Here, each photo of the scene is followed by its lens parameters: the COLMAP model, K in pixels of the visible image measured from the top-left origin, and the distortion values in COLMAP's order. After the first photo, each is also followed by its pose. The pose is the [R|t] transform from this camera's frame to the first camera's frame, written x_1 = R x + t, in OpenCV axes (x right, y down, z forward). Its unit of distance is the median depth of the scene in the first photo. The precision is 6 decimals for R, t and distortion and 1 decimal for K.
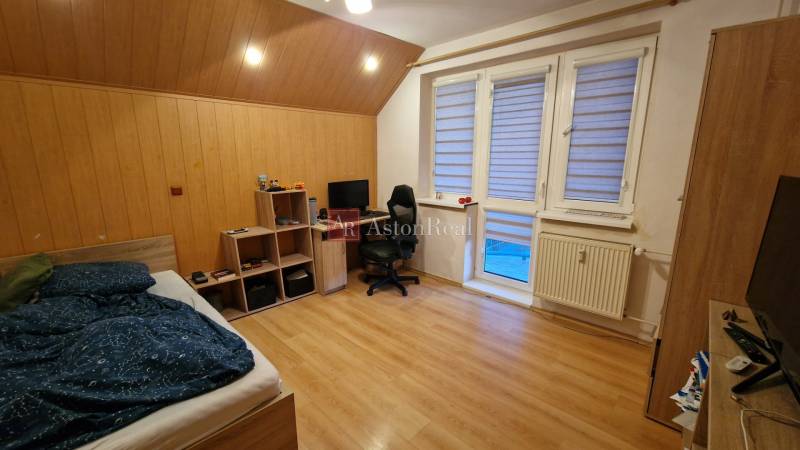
lens RADIAL K [[329.2, 0, 396.0], [0, 329.2, 225.2], [0, 0, 1]] dist [0.001672, -0.003143]
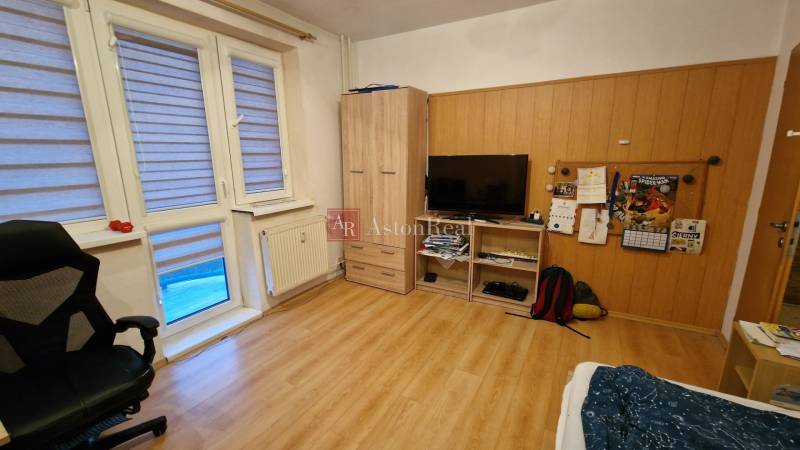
lens RADIAL K [[329.2, 0, 395.1], [0, 329.2, 226.3], [0, 0, 1]] dist [0.001672, -0.003143]
pose [[-0.234976, -0.193691, 0.952507, -0.539618], [0.220015, 0.943912, 0.246219, -0.136122], [-0.946773, 0.267422, -0.179182, 0.806690]]
